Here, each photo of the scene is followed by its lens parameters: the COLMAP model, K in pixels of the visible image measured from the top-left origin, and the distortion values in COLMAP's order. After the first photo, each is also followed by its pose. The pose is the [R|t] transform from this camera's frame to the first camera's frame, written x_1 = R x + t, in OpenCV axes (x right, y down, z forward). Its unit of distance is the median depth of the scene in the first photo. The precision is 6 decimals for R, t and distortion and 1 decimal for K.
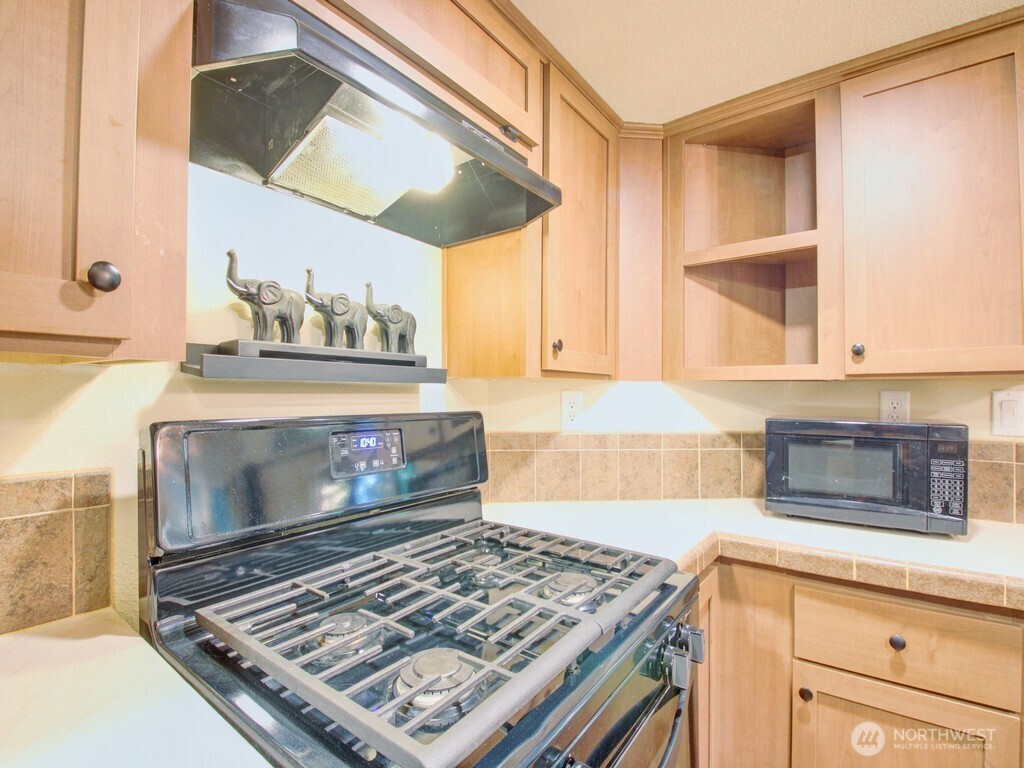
lens RADIAL K [[492.0, 0, 499.7], [0, 492.0, 386.7], [0, 0, 1]] dist [-0.000062, -0.013259]
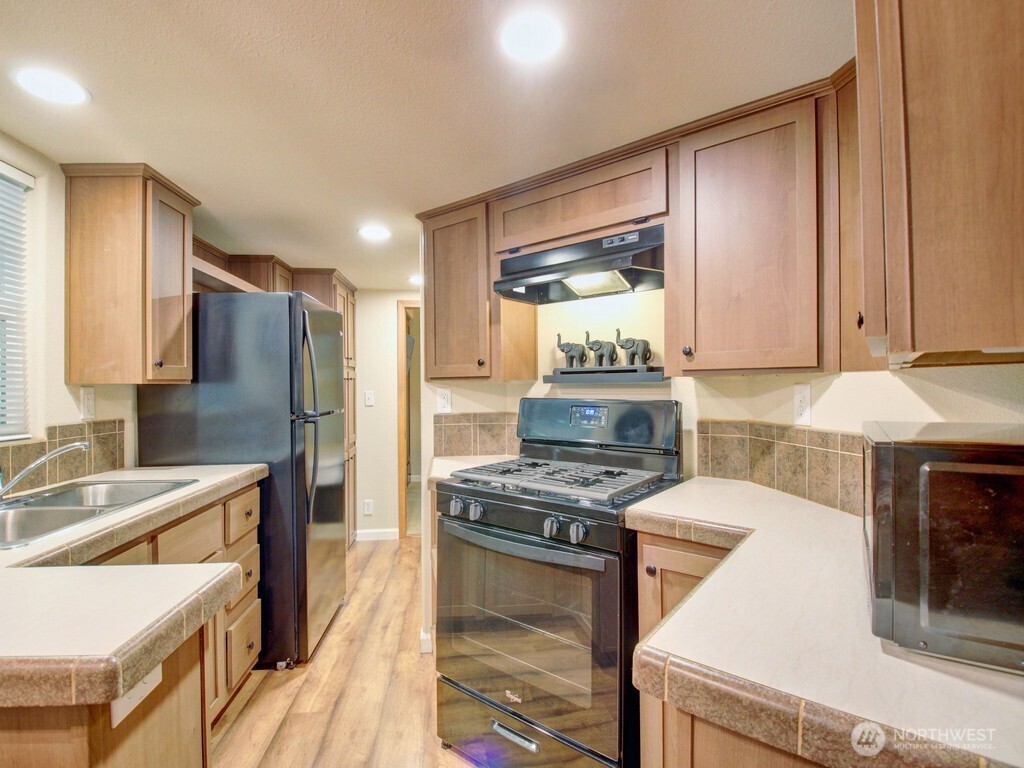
lens RADIAL K [[478.6, 0, 503.9], [0, 478.6, 382.6], [0, 0, 1]] dist [0.000928, -0.012489]
pose [[-0.031713, -0.016996, -0.999353, 1.408649], [0.015612, 0.999725, -0.017498, 0.014433], [0.999375, -0.016157, -0.031439, 0.554193]]
